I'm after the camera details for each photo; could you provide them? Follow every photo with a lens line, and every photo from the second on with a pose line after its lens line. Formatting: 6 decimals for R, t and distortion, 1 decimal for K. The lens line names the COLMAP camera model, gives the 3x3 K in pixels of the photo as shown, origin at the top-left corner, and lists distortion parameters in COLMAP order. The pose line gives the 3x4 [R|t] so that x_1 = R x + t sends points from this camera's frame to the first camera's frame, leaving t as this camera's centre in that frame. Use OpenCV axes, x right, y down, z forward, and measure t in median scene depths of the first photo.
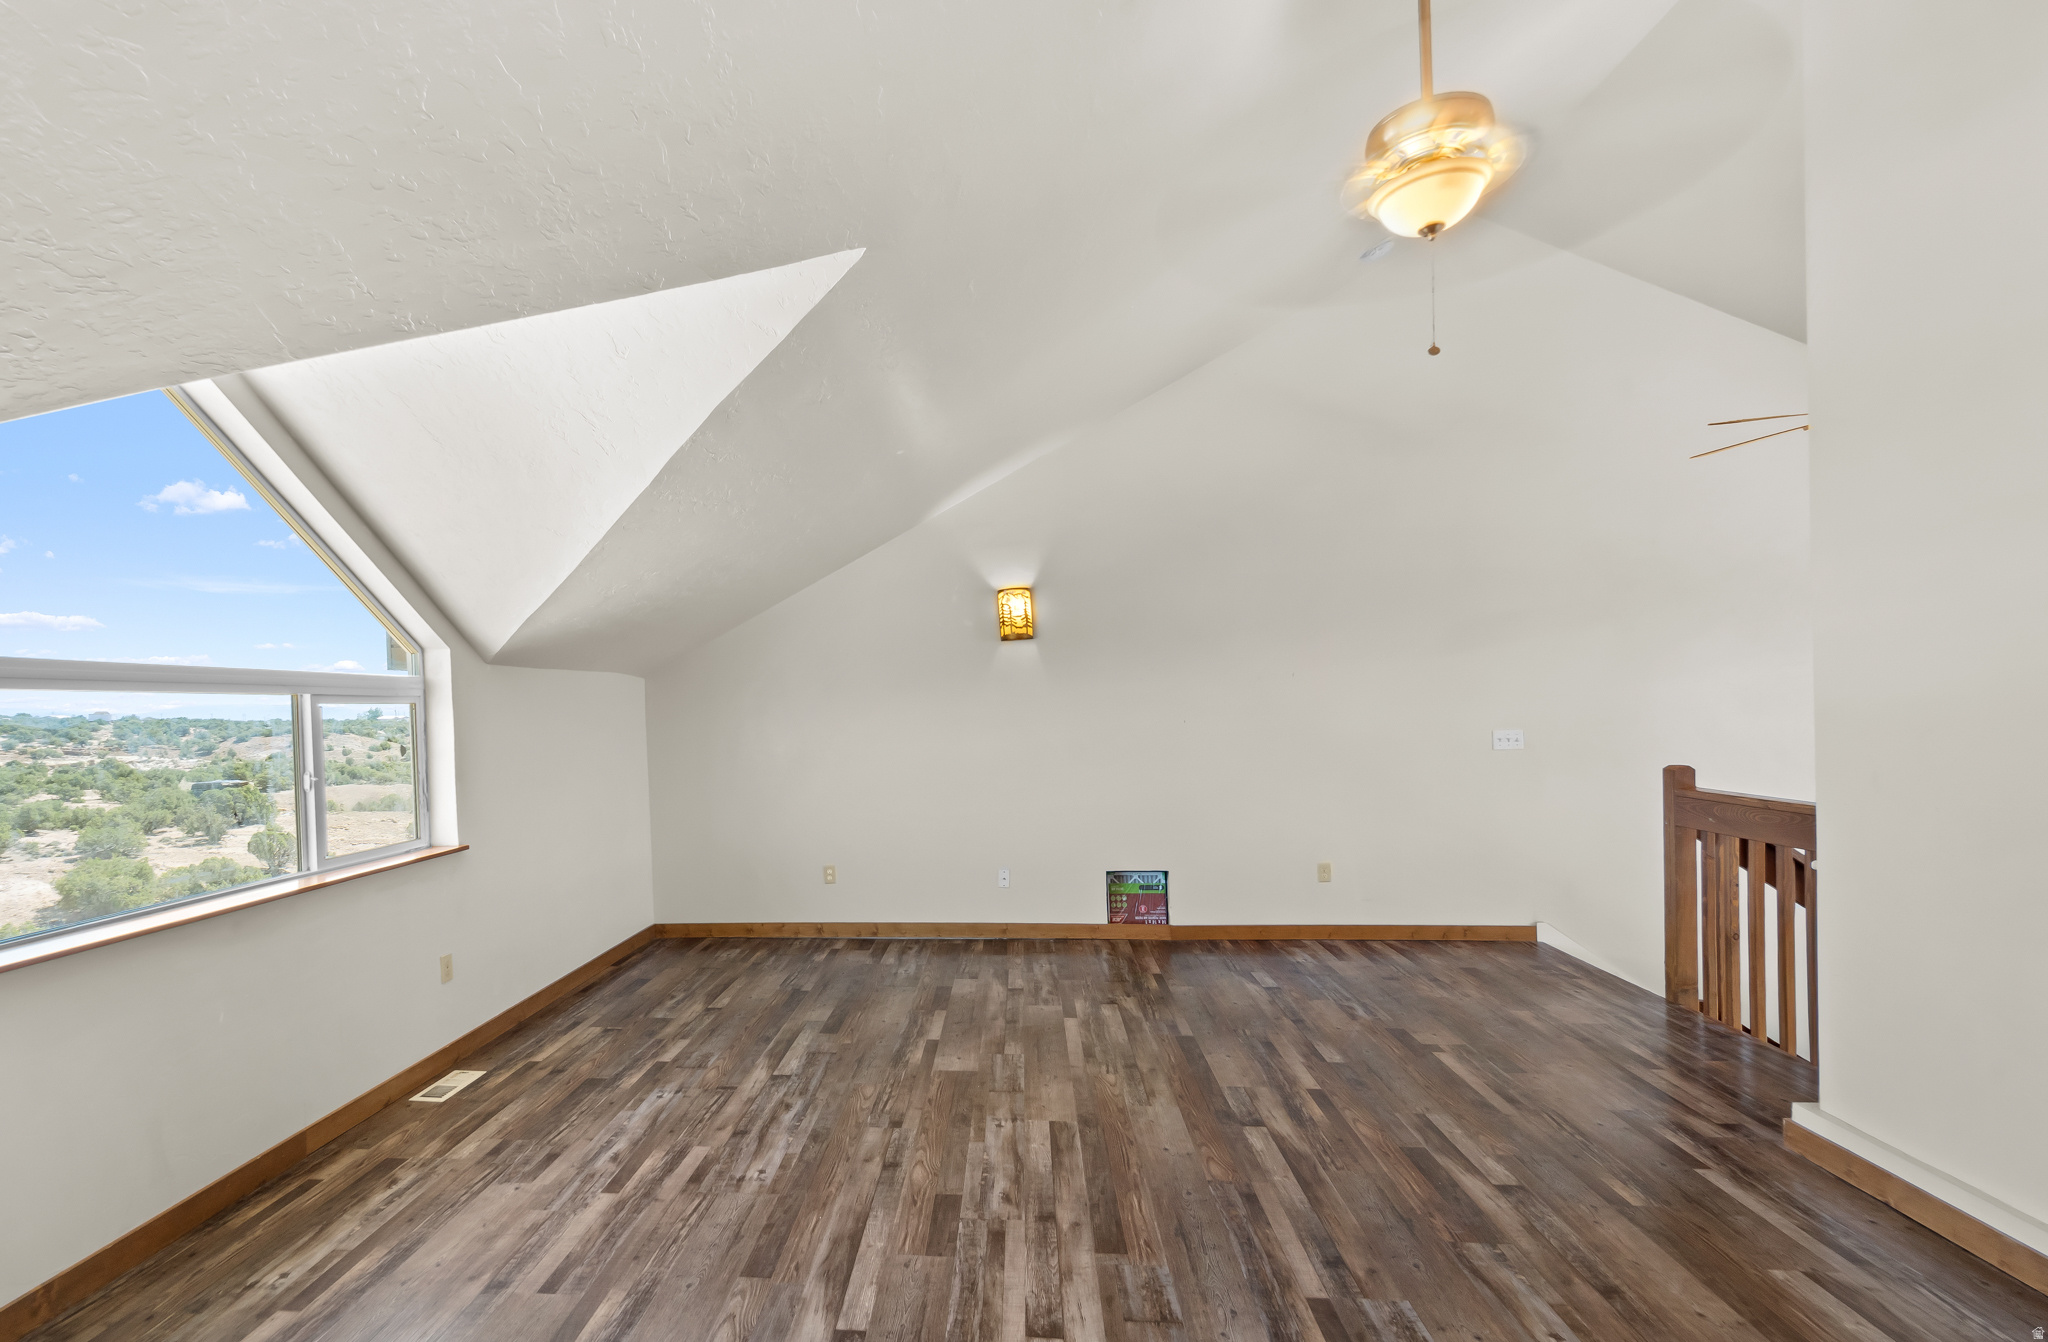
lens RADIAL K [[924.4, 0, 916.2], [0, 924.4, 715.9], [0, 0, 1]] dist [0.001703, -0.001484]
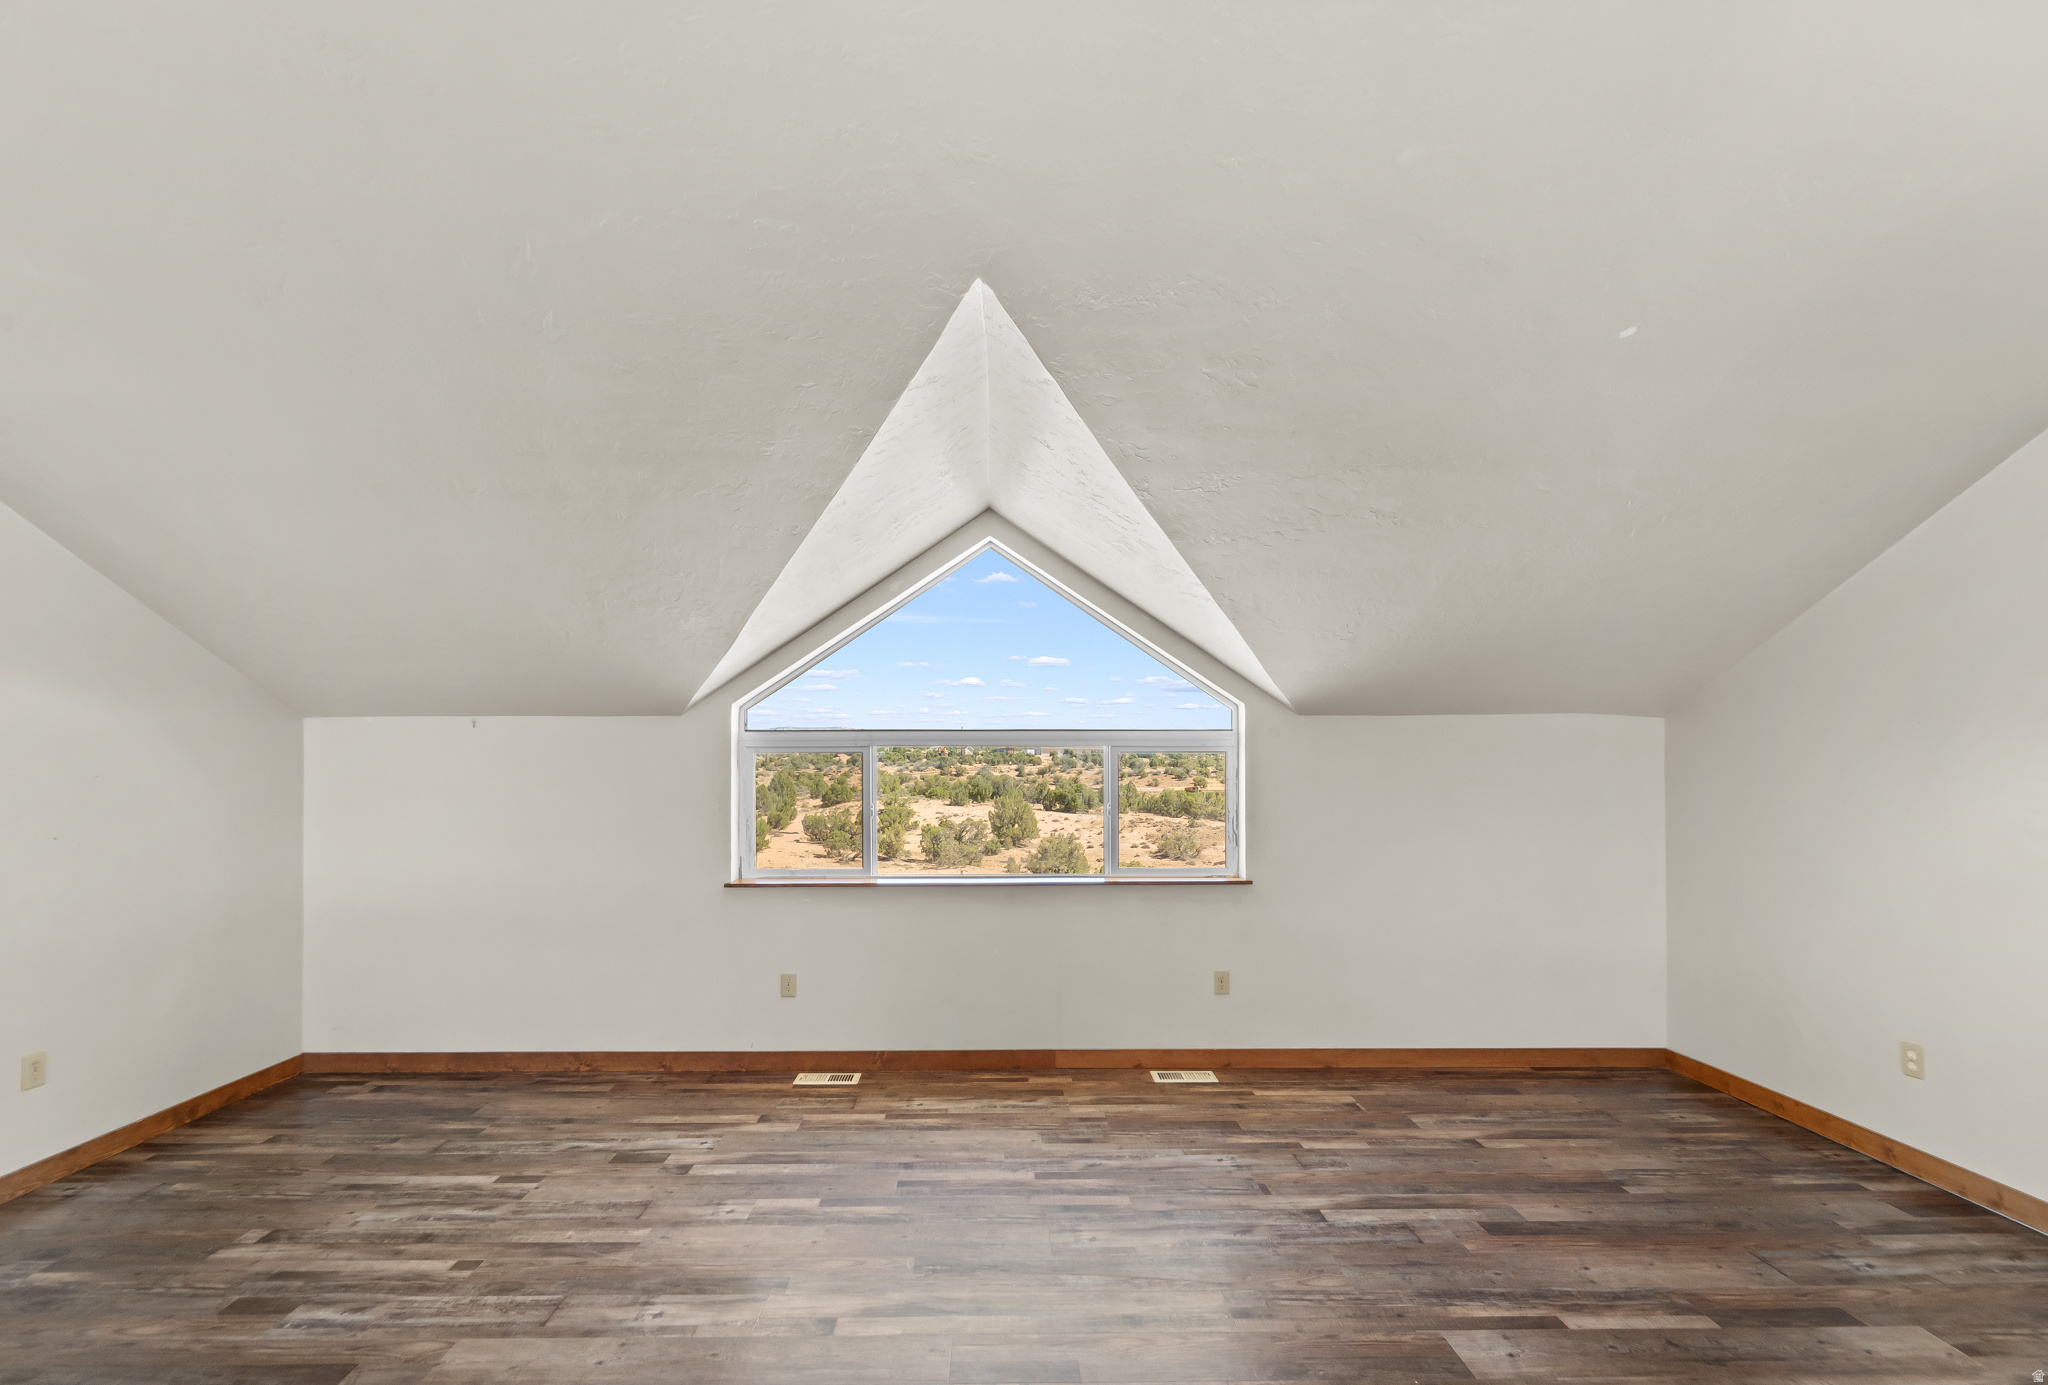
lens RADIAL K [[894.3, 0, 1003.9], [0, 894.3, 774.5], [0, 0, 1]] dist [0.003475, -0.002762]
pose [[0.126541, 0.028360, -0.991556, 0.626891], [-0.011499, 0.999566, 0.027122, -0.014339], [0.991895, 0.007969, 0.126812, 0.670717]]
